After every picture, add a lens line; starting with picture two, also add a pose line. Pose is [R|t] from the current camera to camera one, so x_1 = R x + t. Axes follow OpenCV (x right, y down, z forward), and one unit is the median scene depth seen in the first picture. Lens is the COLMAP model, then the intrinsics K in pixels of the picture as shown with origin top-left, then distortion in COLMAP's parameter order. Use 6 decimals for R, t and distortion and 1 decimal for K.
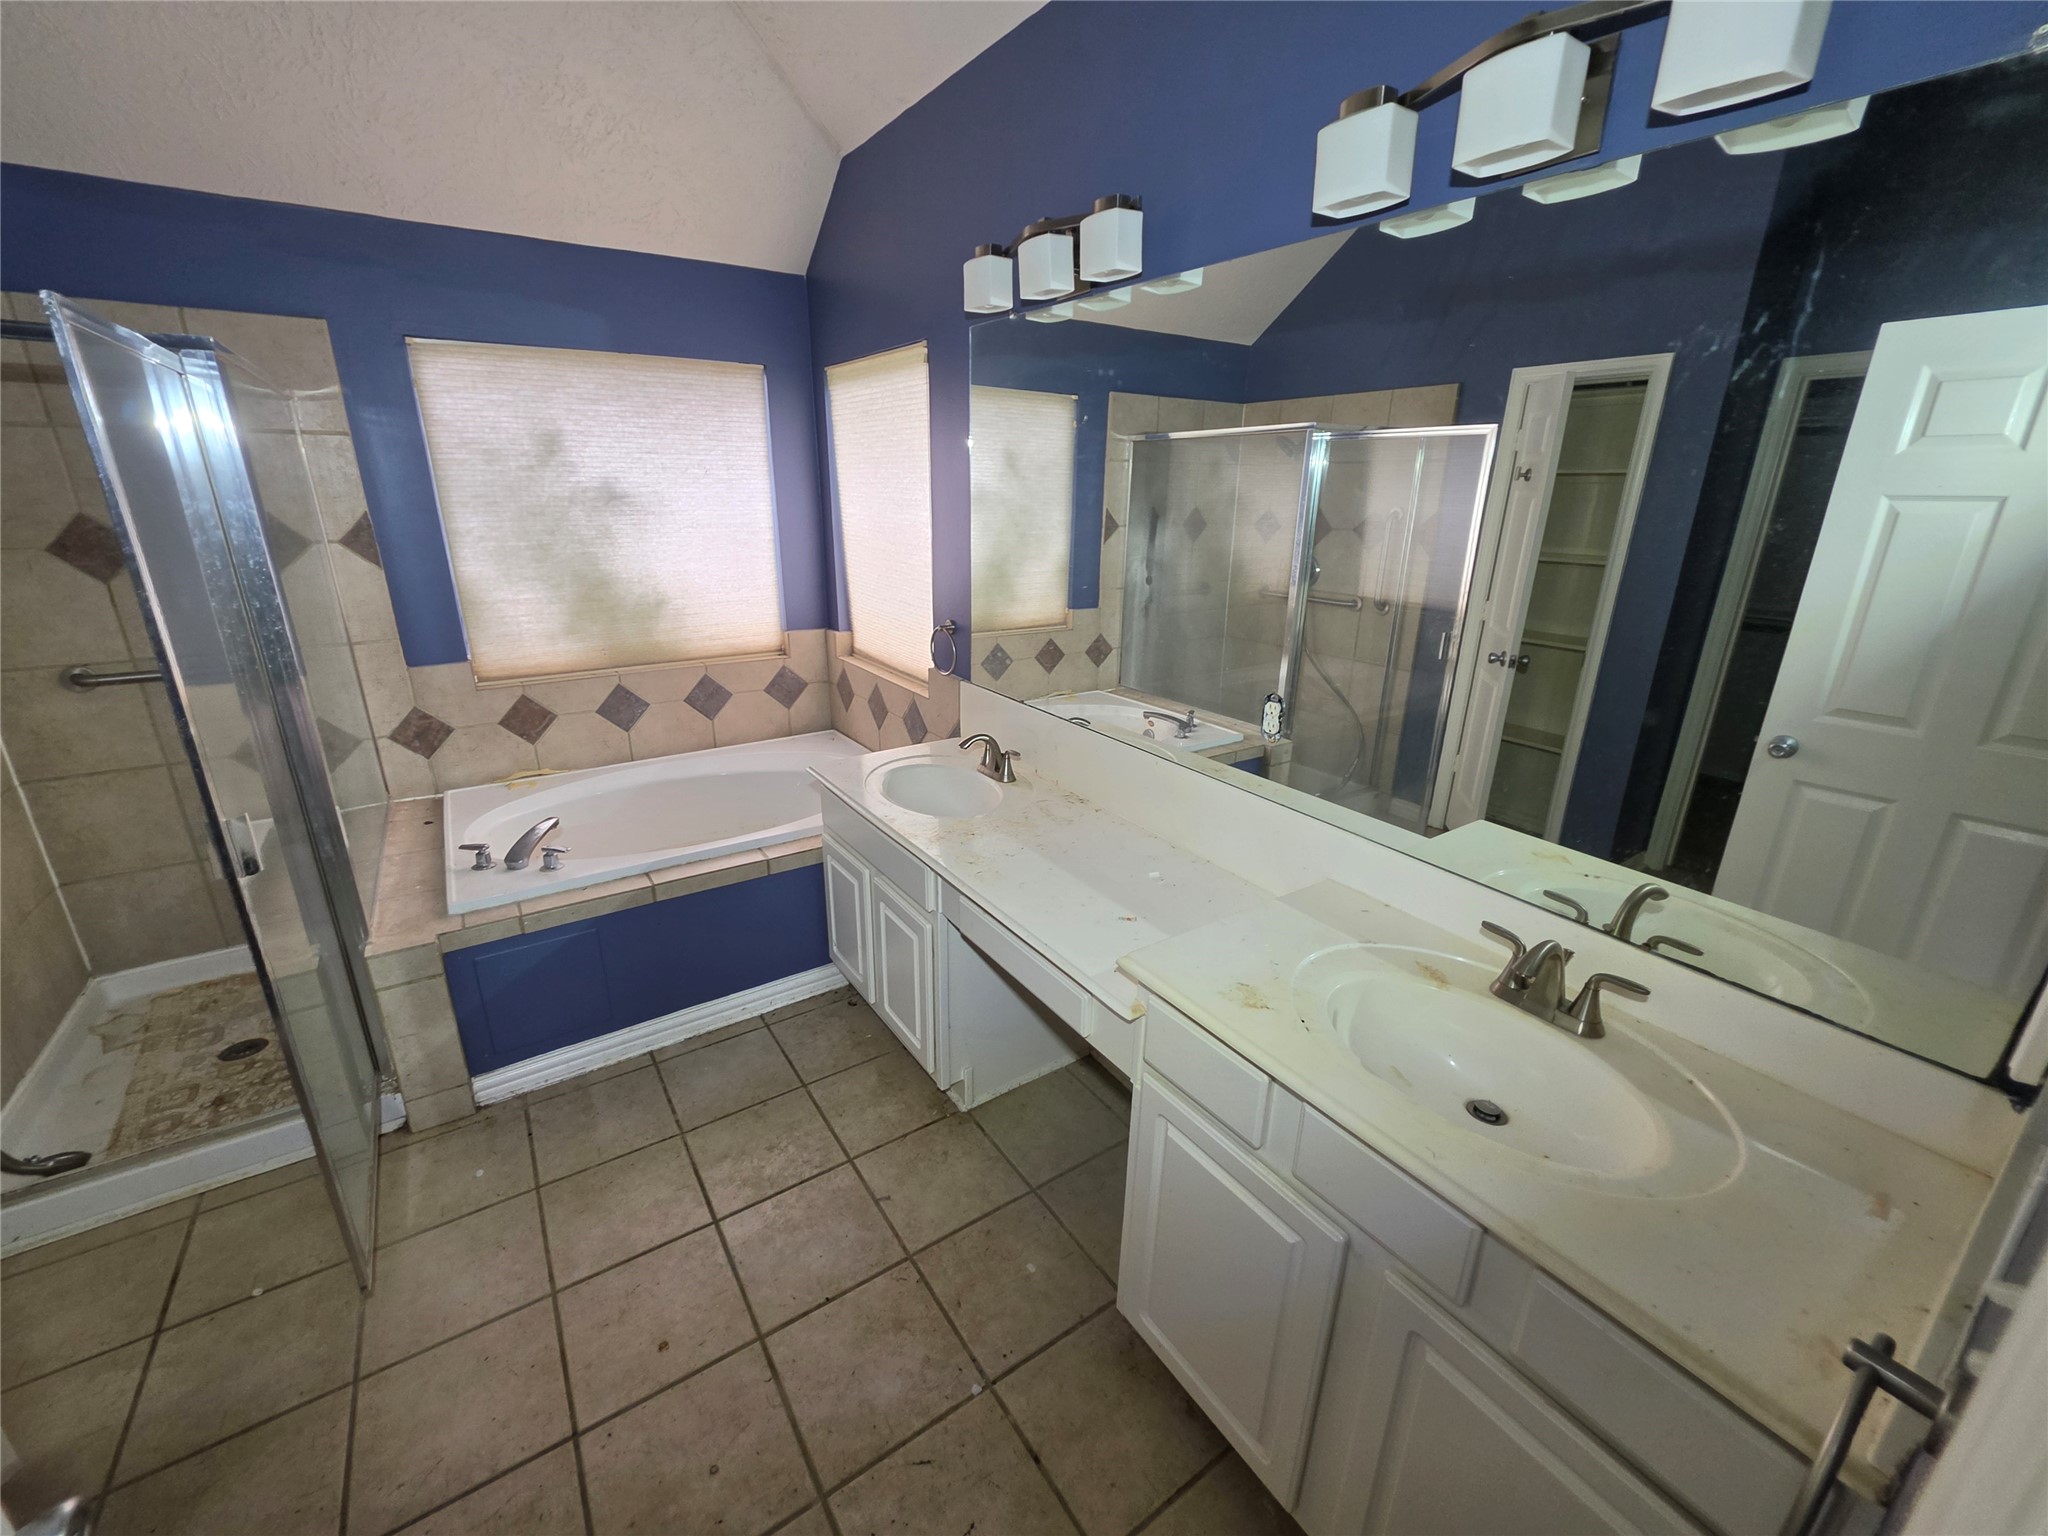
lens RADIAL K [[826.0, 0, 1021.5], [0, 826.0, 764.9], [0, 0, 1]] dist [-0.002984, 0.000254]
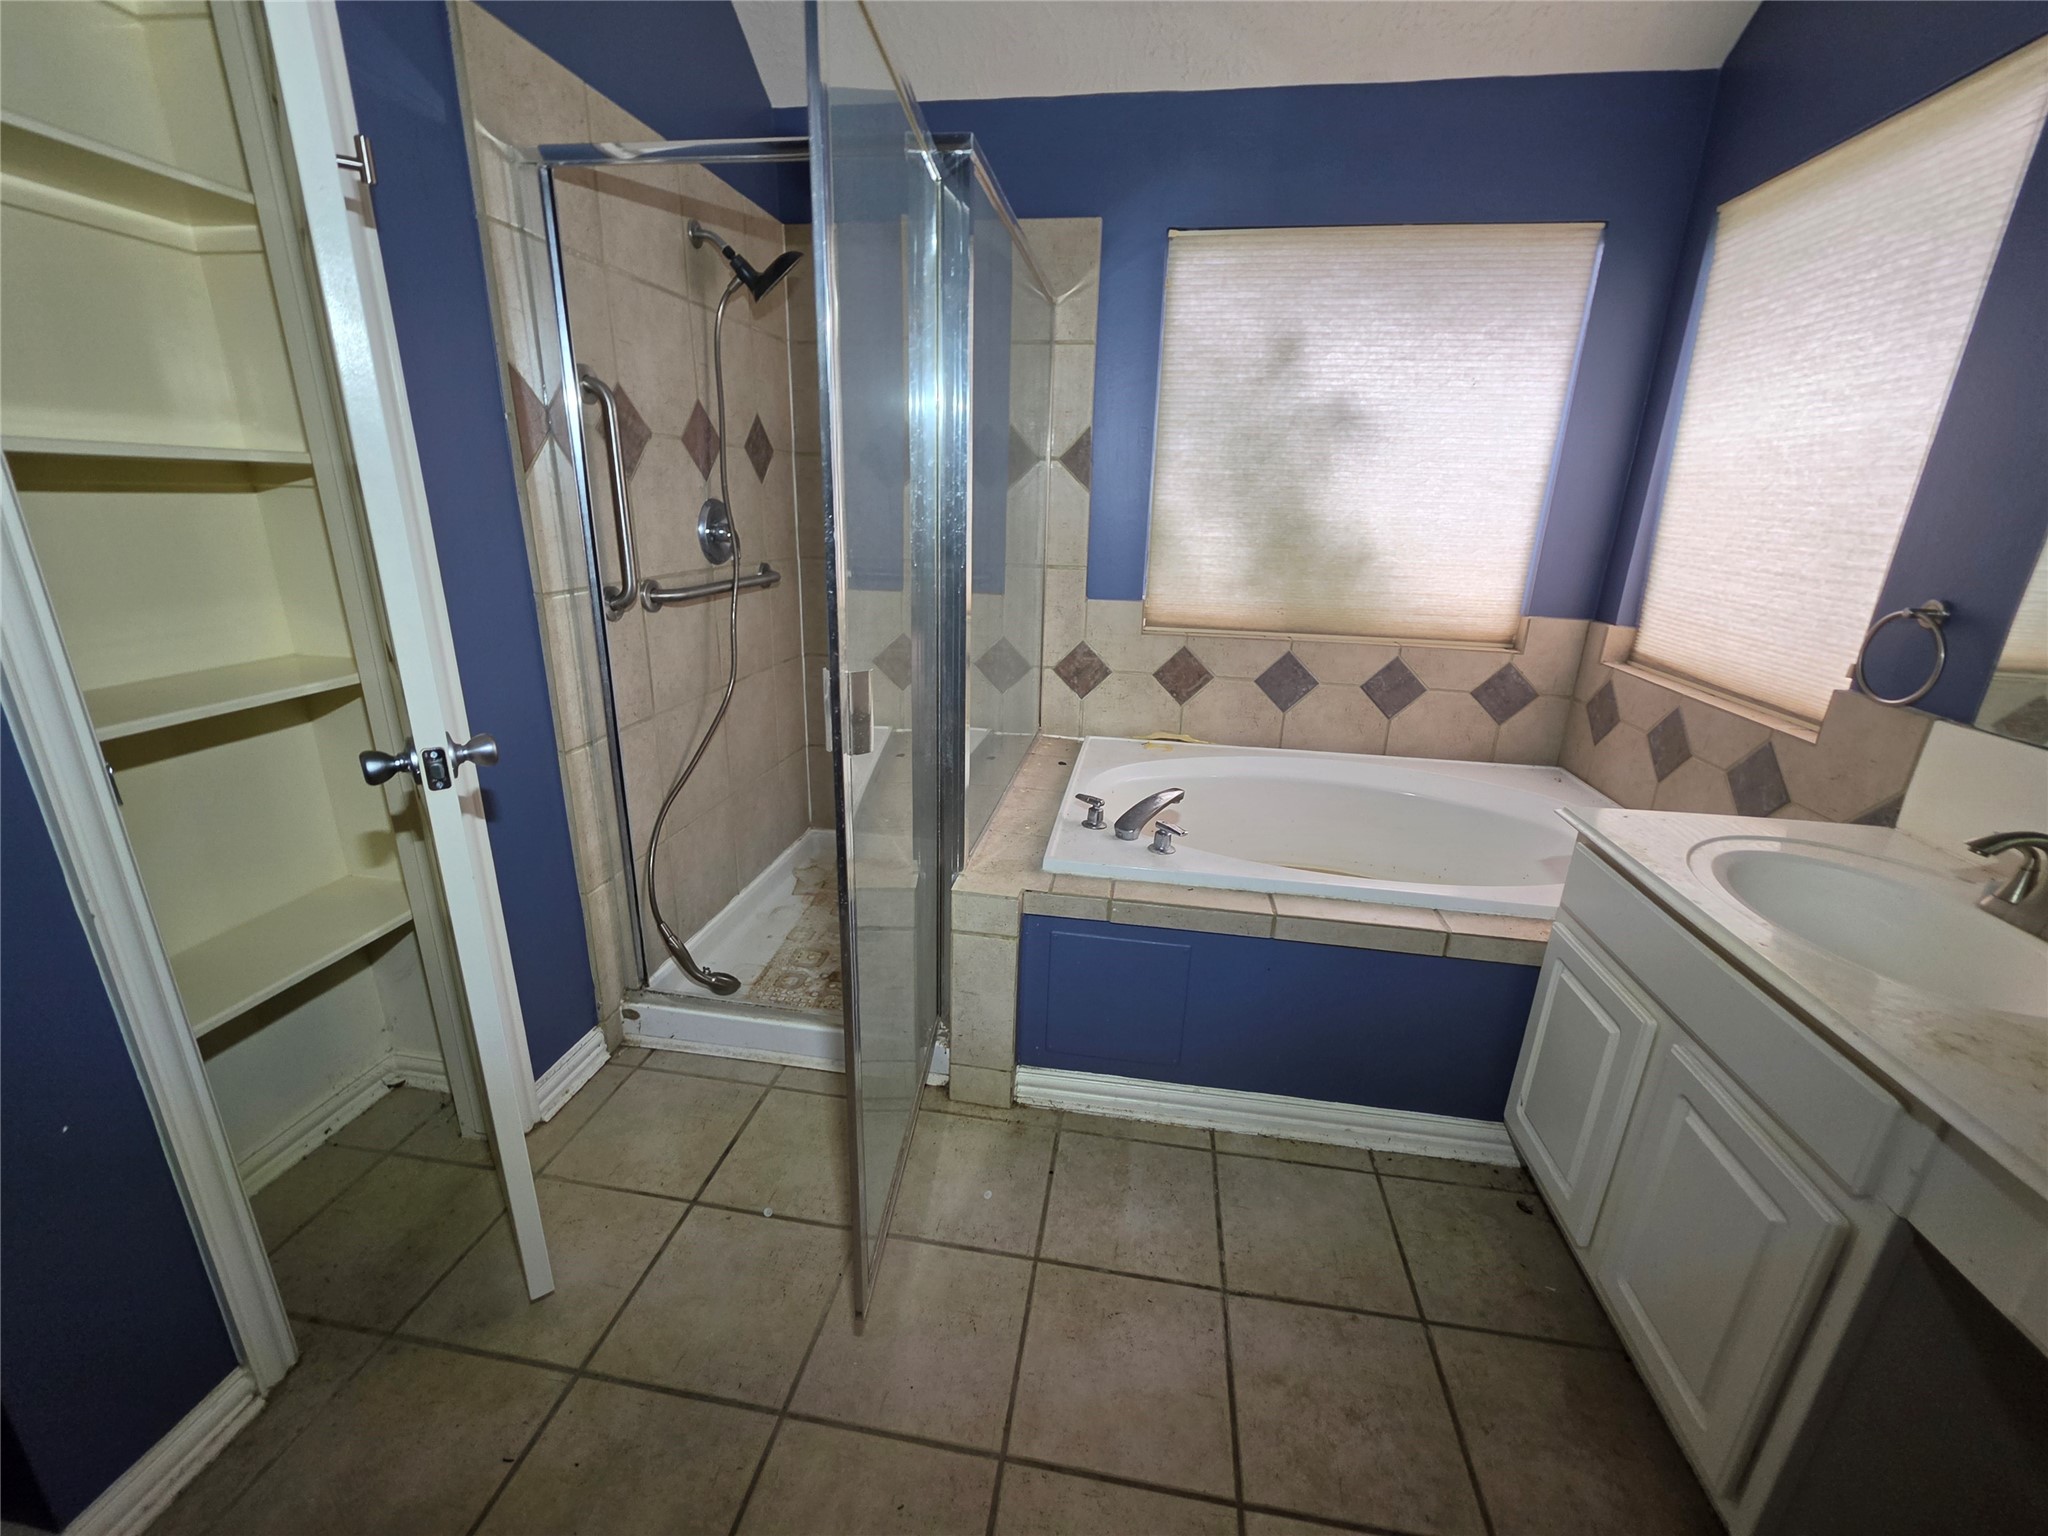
lens RADIAL K [[826.0, 0, 1021.5], [0, 826.0, 764.9], [0, 0, 1]] dist [-0.002984, 0.000254]
pose [[0.726000, 0.217819, -0.652288, -0.144642], [-0.235221, 0.969956, 0.062097, 0.024525], [0.646216, 0.108349, 0.755424, 0.265081]]
